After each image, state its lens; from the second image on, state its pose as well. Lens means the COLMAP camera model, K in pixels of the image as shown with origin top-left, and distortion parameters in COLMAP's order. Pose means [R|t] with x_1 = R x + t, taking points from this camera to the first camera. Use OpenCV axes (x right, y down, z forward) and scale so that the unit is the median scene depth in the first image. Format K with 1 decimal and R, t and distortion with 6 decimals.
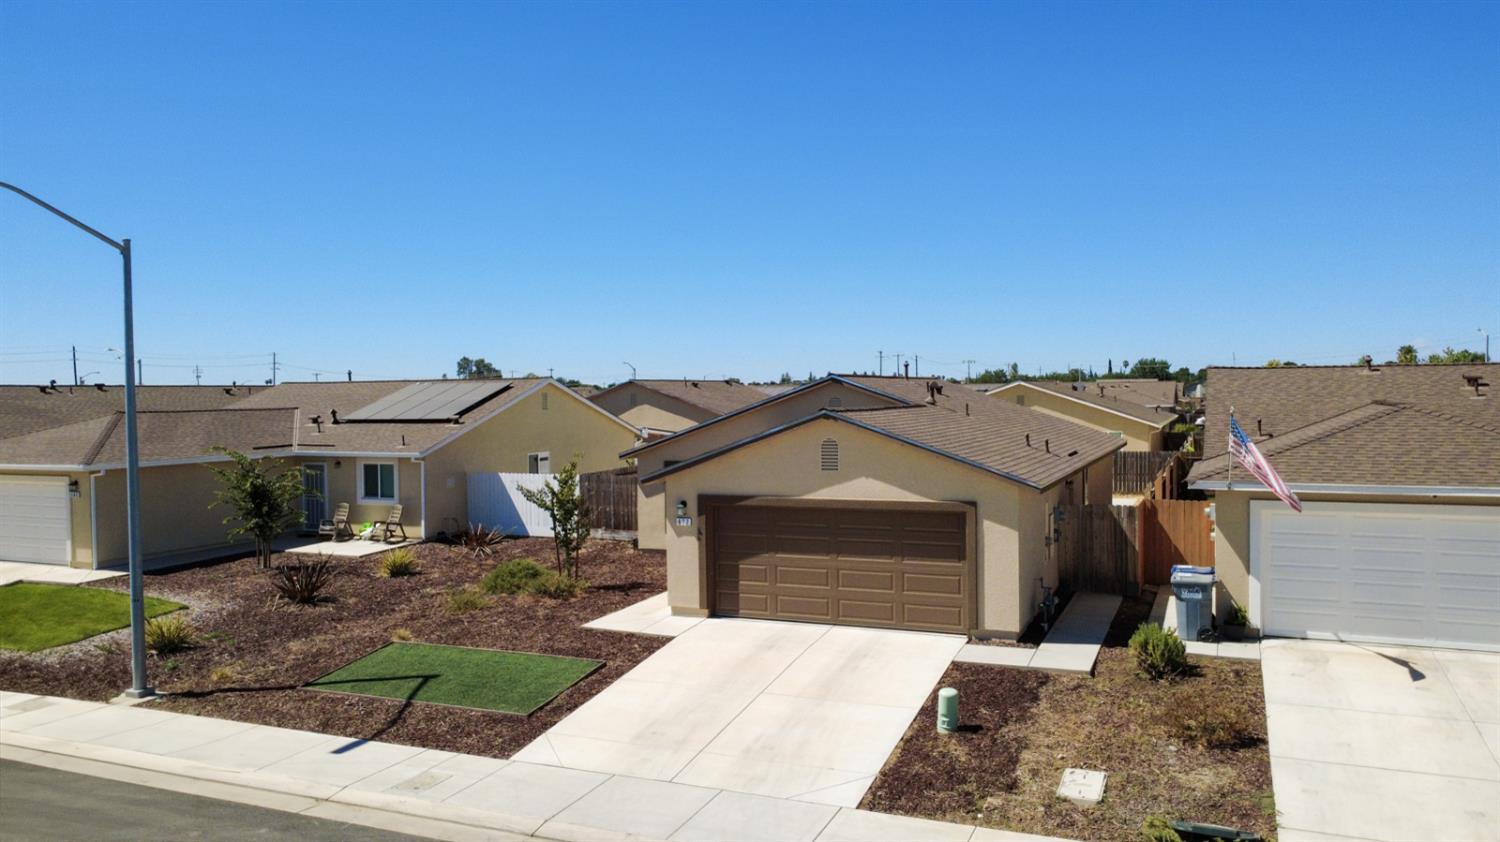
lens RADIAL K [[1095.1, 0, 755.5], [0, 1095.1, 422.3], [0, 0, 1]] dist [-0.003606, 0.002010]
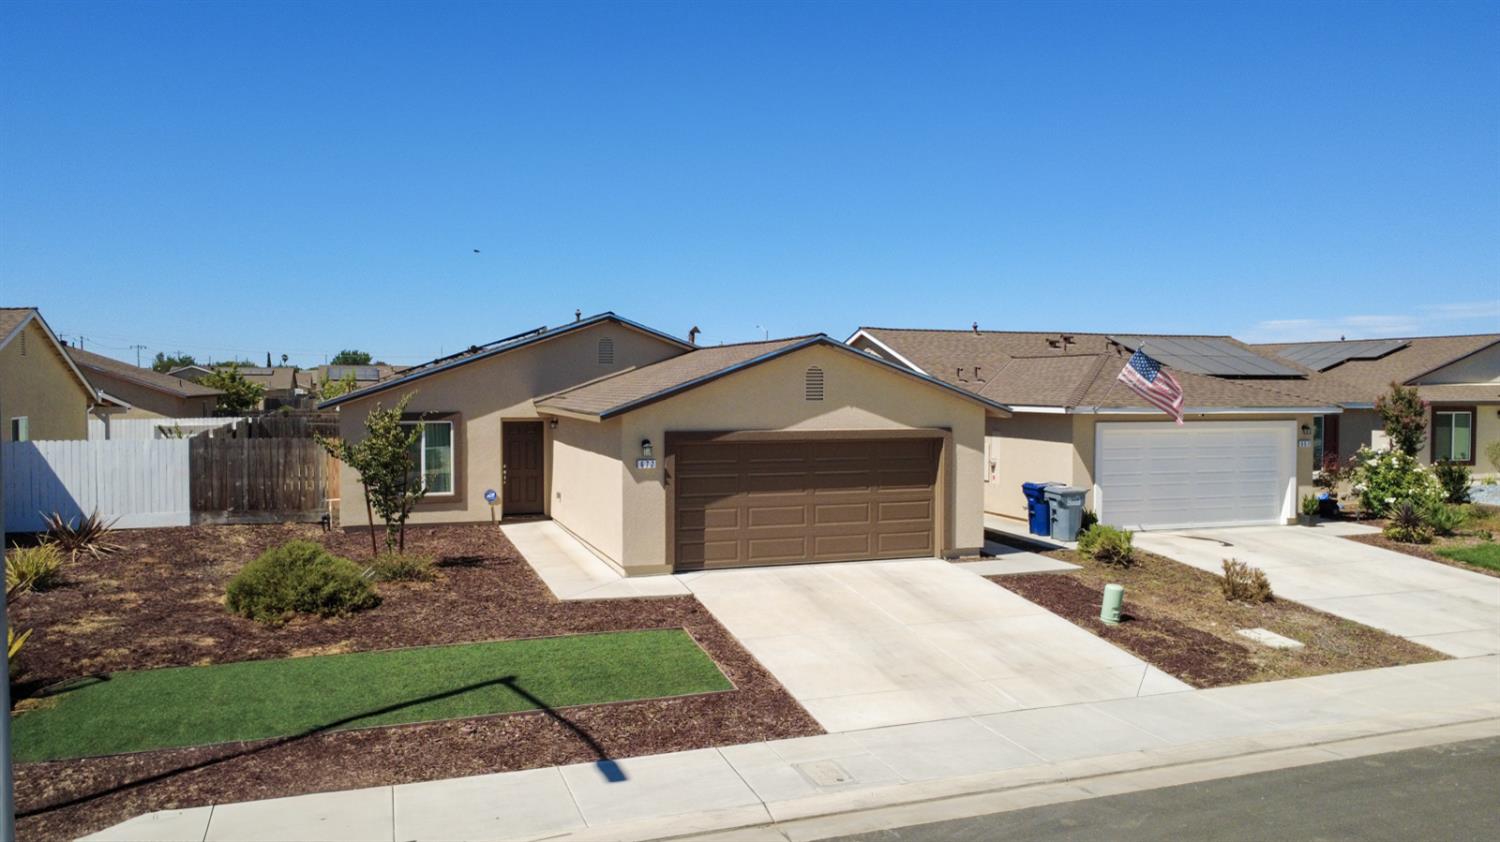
lens RADIAL K [[1093.4, 0, 750.0], [0, 1093.4, 421.0], [0, 0, 1]] dist [-0.001294, -0.000818]
pose [[0.732379, -0.007537, 0.680855, -0.661121], [0.006933, 0.999969, 0.003612, 0.062102], [-0.680862, 0.002075, 0.732409, 0.368881]]
